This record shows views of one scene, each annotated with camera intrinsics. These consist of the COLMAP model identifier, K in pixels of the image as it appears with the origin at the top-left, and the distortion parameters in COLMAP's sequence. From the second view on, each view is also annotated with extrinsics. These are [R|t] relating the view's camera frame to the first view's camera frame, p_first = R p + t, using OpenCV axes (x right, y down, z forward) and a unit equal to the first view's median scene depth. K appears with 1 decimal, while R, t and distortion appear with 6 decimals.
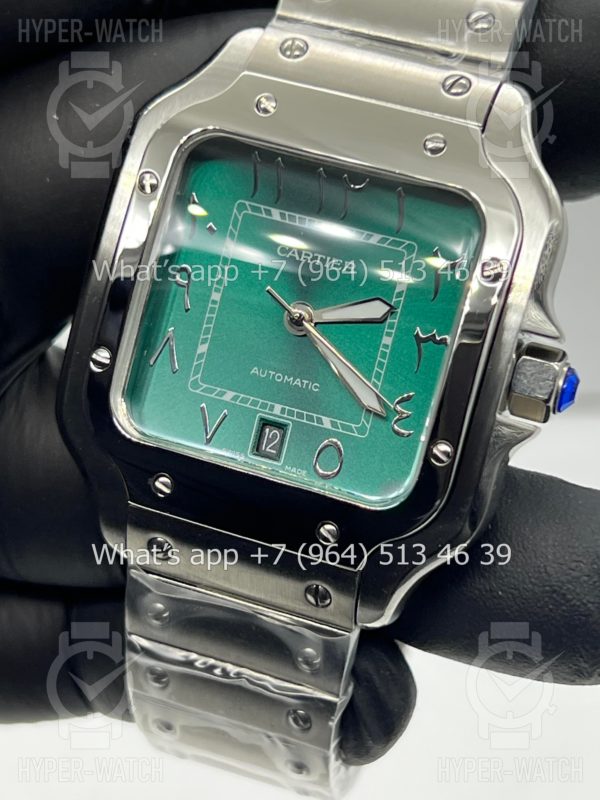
lens RADIAL K [[1978.6, 0, 298.1], [0, 1978.6, 394.8], [0, 0, 1]] dist [0.145779, 0.000000]
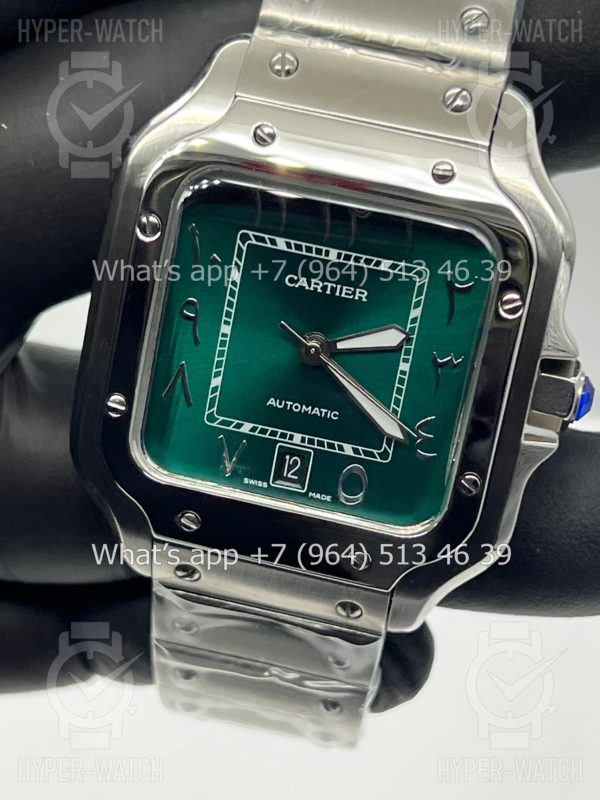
lens RADIAL K [[1978.6, 0, 296.7], [0, 1978.6, 428.4], [0, 0, 1]] dist [0.145779, 0.000000]
pose [[0.994277, -0.084875, 0.064873, -0.074749], [0.069042, 0.973936, 0.216059, -0.212453], [-0.081521, -0.210344, 0.974223, 0.026029]]
